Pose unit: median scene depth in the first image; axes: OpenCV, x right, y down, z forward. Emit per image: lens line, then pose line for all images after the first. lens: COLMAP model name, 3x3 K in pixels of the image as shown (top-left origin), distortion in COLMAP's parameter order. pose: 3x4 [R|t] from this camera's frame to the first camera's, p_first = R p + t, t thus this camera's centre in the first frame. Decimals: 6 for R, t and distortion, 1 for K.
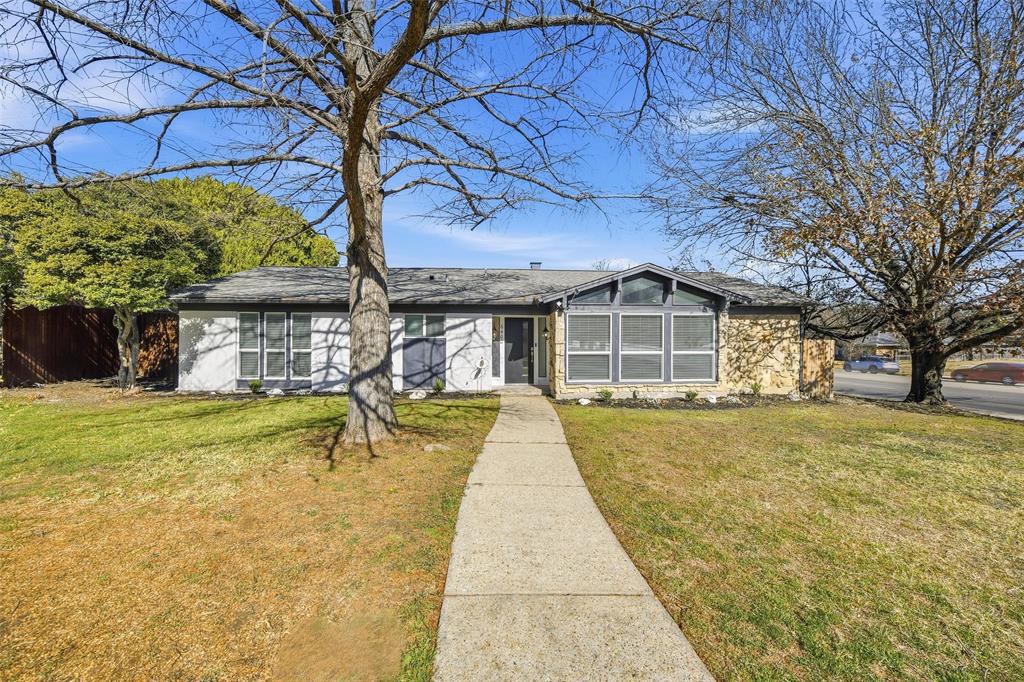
lens RADIAL K [[410.6, 0, 516.3], [0, 410.6, 337.7], [0, 0, 1]] dist [-0.007562, -0.000277]
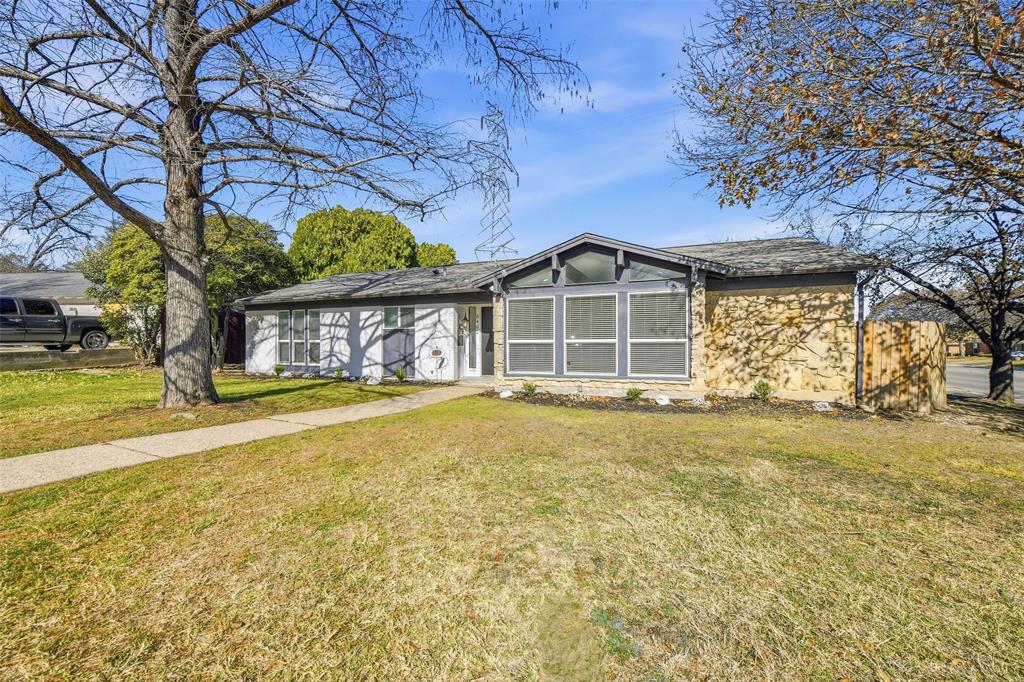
lens RADIAL K [[410.6, 0, 516.3], [0, 410.6, 337.7], [0, 0, 1]] dist [-0.007562, -0.000277]
pose [[0.907231, -0.009171, -0.420533, 0.498856], [0.009350, 0.999955, -0.001636, 0.028109], [0.420530, -0.002447, 0.907276, 0.165249]]
